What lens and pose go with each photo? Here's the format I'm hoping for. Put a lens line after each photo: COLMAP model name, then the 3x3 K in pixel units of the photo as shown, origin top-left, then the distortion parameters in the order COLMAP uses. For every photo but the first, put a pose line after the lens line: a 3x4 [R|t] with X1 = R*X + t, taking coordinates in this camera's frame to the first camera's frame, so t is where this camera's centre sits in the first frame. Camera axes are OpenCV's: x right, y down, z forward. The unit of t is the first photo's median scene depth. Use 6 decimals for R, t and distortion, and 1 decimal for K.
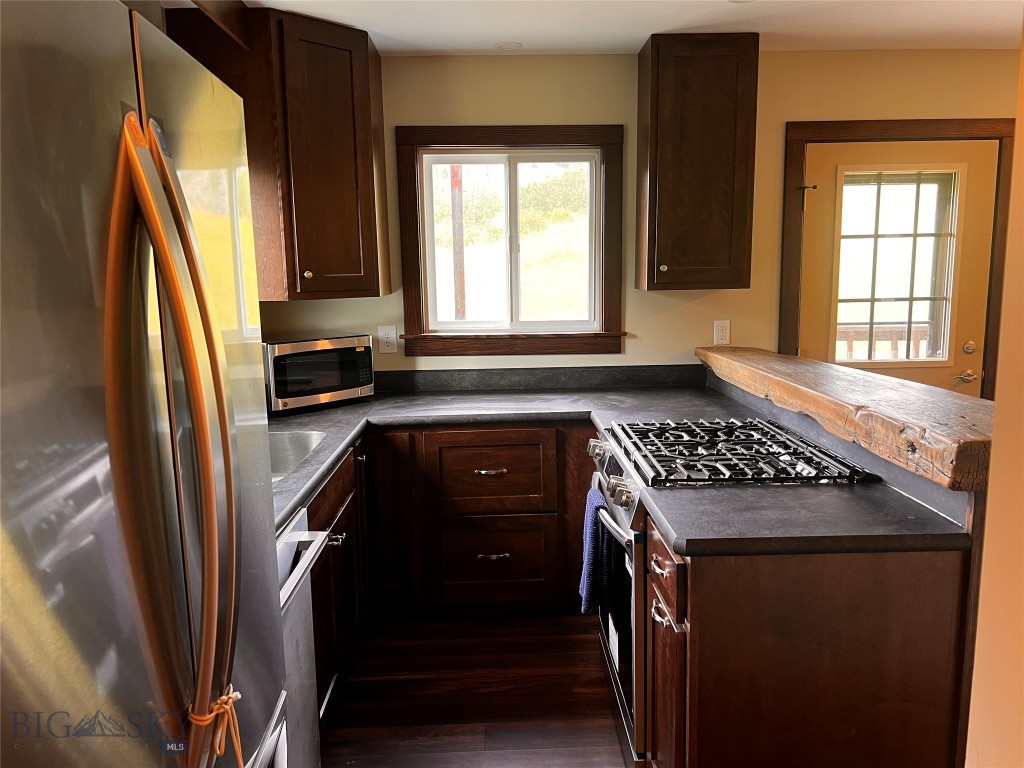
lens RADIAL K [[766.4, 0, 512.0], [0, 766.4, 384.0], [0, 0, 1]] dist [0.086893, -0.128583]
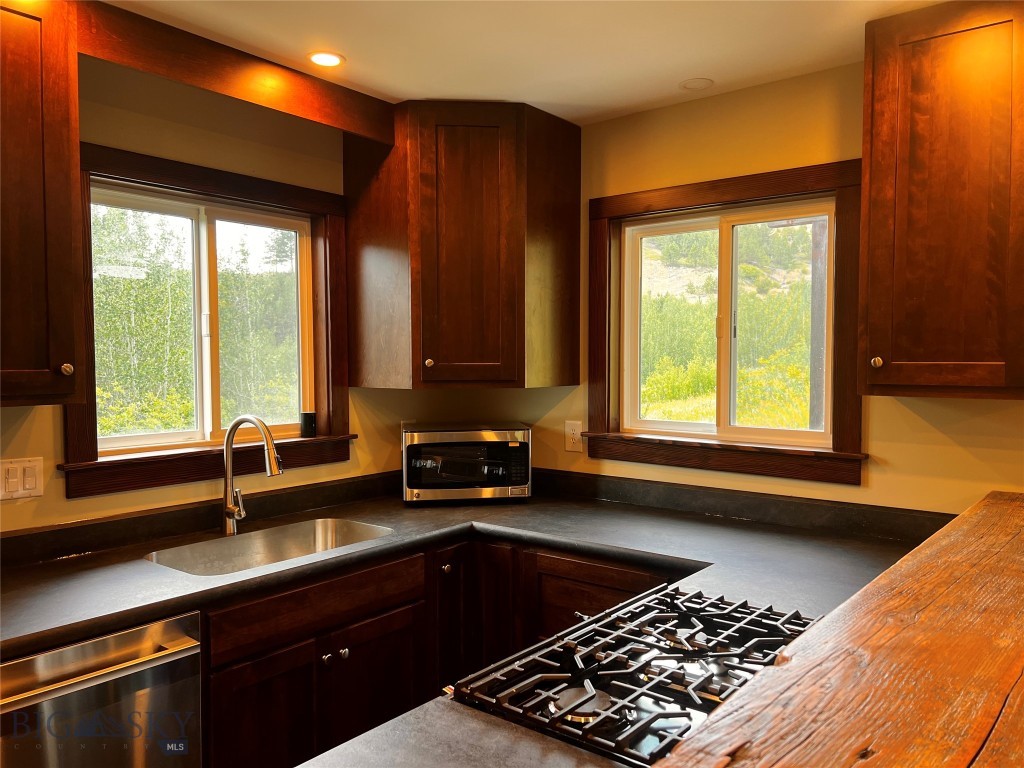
lens RADIAL K [[766.4, 0, 512.0], [0, 766.4, 384.0], [0, 0, 1]] dist [0.086893, -0.128583]
pose [[0.768932, 0.038198, -0.638188, 0.433885], [-0.107319, 0.991761, -0.069944, -0.061124], [0.630258, 0.122272, 0.766697, 0.353288]]
